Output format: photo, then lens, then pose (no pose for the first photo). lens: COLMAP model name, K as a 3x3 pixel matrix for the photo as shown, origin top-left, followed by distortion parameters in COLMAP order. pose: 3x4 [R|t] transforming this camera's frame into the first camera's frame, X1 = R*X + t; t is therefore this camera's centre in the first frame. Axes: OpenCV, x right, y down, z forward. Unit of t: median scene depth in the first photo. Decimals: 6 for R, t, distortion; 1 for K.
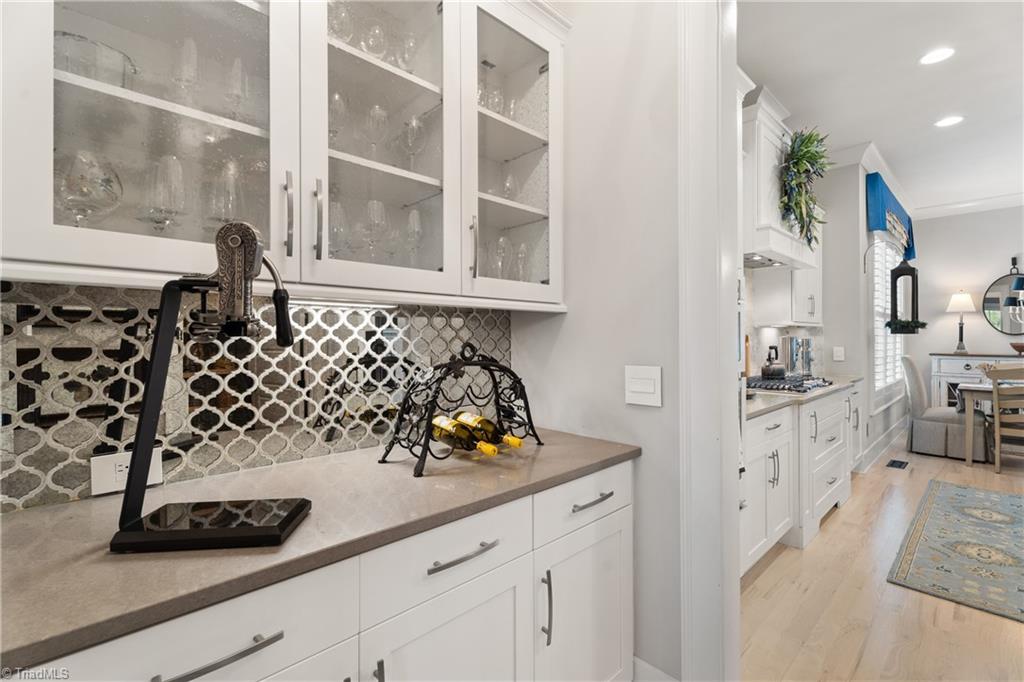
lens RADIAL K [[461.4, 0, 511.2], [0, 461.4, 338.2], [0, 0, 1]] dist [-0.000190, -0.000155]
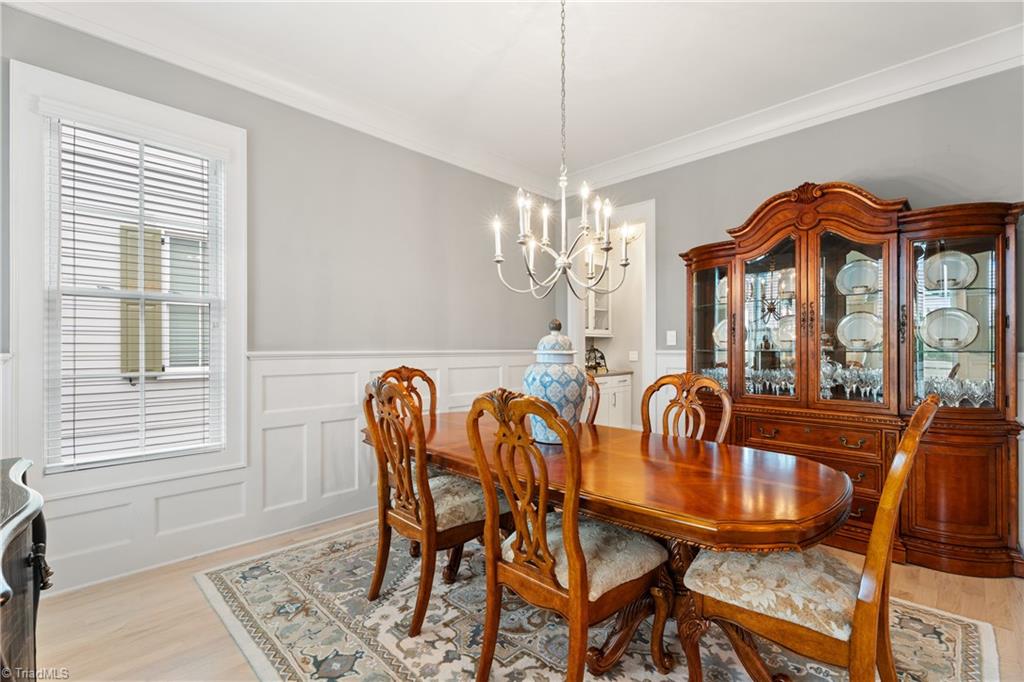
lens RADIAL K [[461.4, 0, 512.7], [0, 461.4, 345.0], [0, 0, 1]] dist [-0.000190, -0.000155]
pose [[0.999378, 0.003096, 0.035126, -0.911636], [-0.003026, 0.999993, -0.002067, 0.016963], [-0.035132, 0.001959, 0.999381, -2.985543]]
